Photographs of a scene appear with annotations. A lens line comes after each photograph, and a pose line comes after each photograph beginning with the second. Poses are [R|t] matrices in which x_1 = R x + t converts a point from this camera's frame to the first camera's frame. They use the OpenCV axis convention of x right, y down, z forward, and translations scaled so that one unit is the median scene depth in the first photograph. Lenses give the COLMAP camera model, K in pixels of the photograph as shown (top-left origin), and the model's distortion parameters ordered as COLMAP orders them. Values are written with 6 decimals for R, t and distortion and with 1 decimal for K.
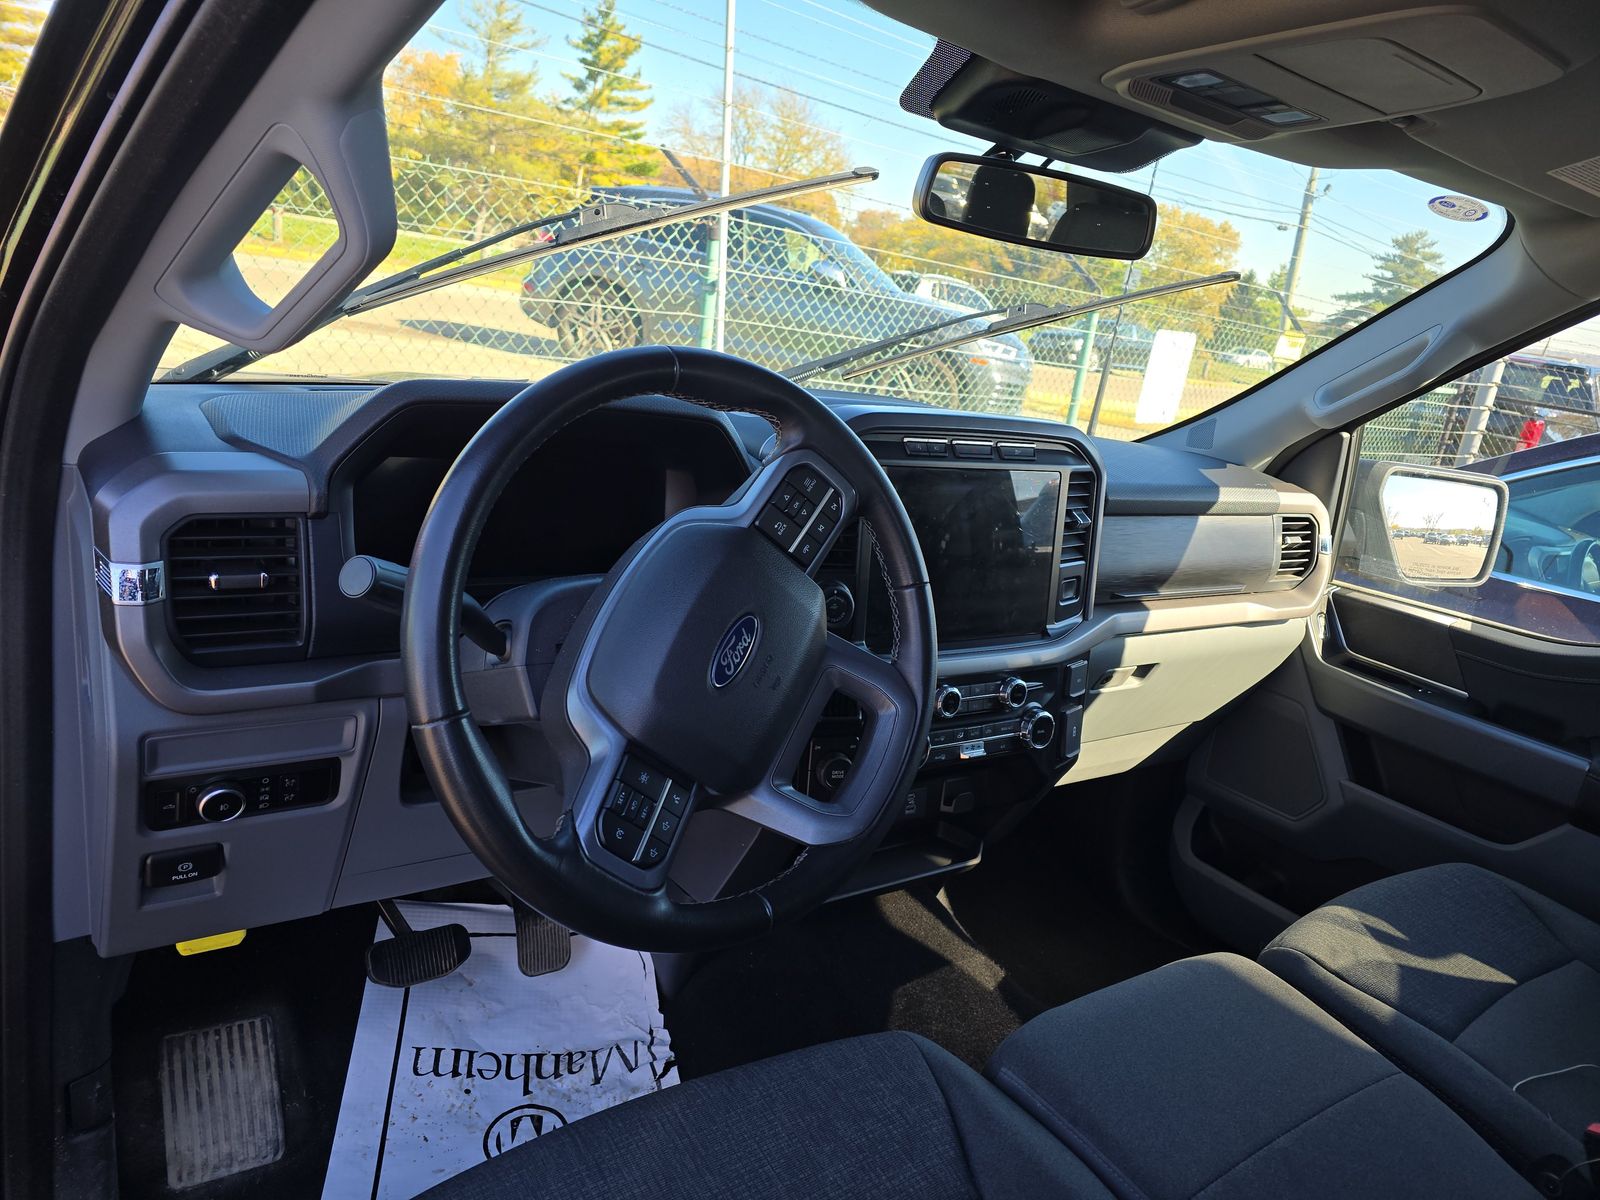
lens RADIAL K [[1068.2, 0, 800.0], [0, 1068.2, 600.0], [0, 0, 1]] dist [0.062181, -0.051860]
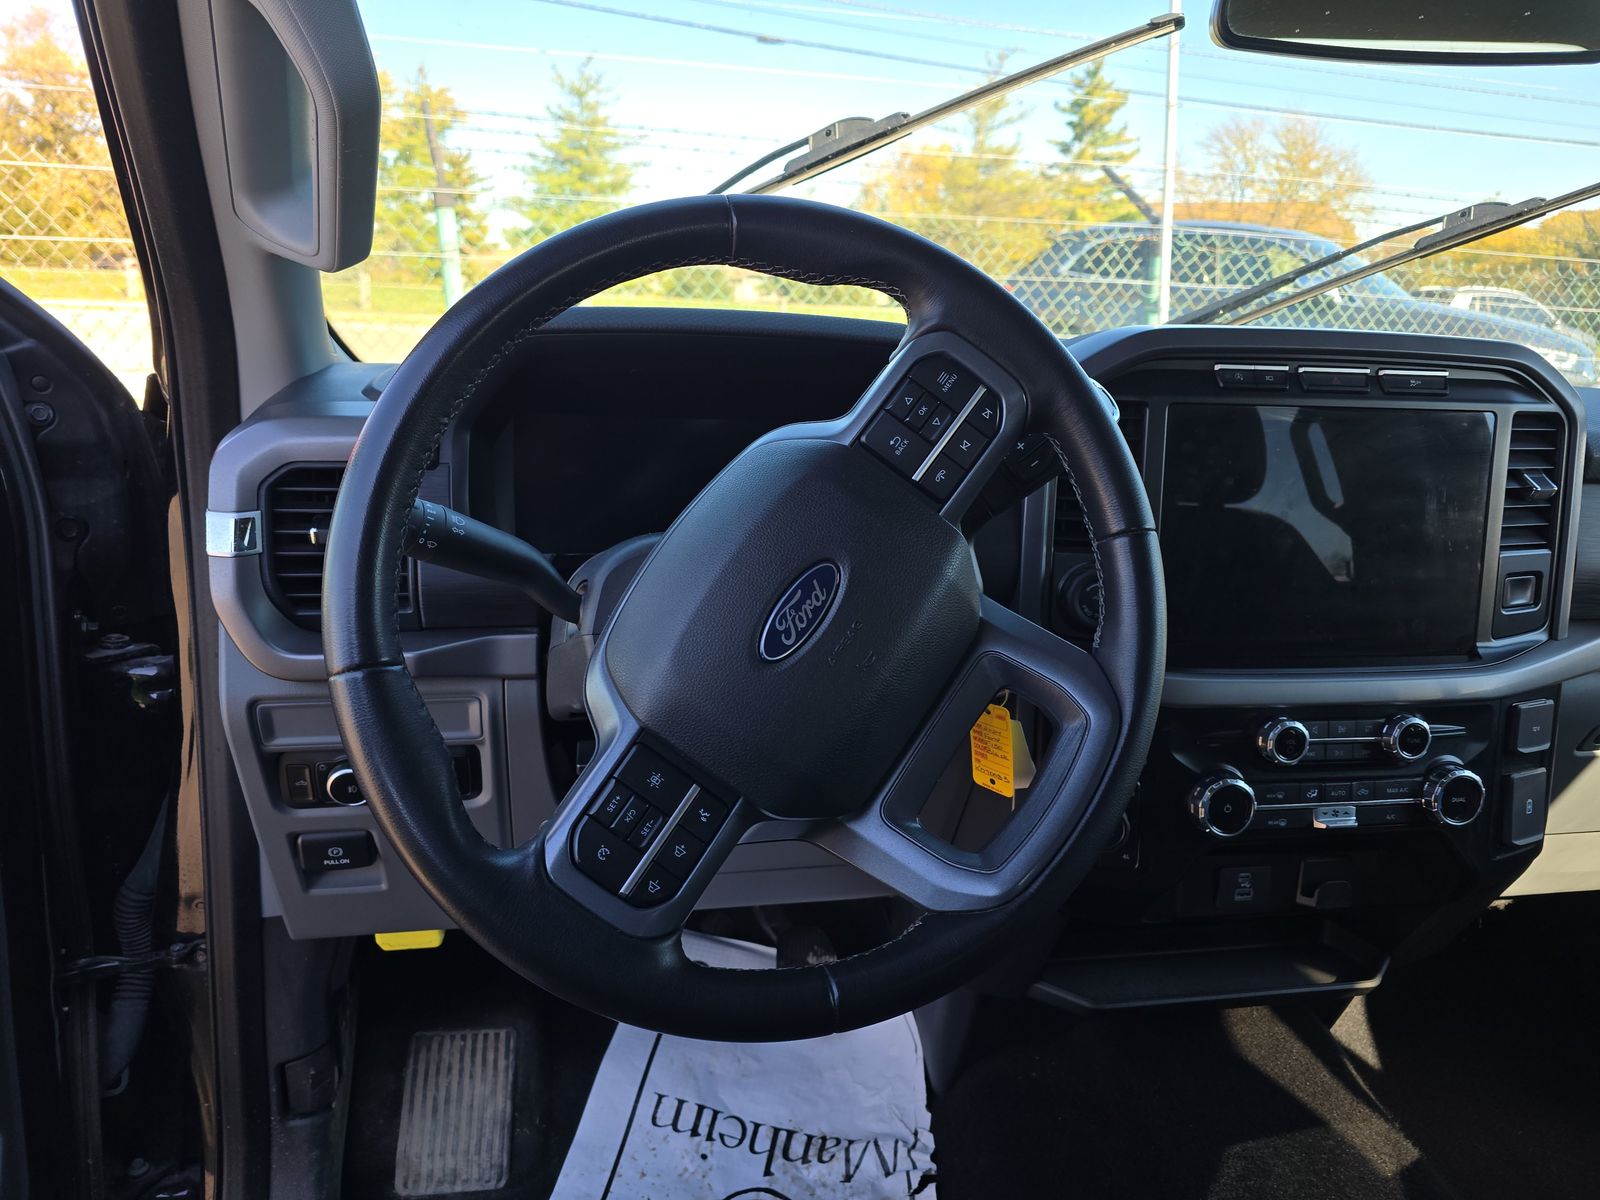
lens RADIAL K [[1083.6, 0, 800.0], [0, 1083.6, 600.0], [0, 0, 1]] dist [0.055464, -0.057090]
pose [[0.910148, 0.007345, -0.414217, 0.137357], [-0.028991, 0.998521, -0.045995, 0.043230], [0.413267, 0.053871, 0.909015, 0.211157]]
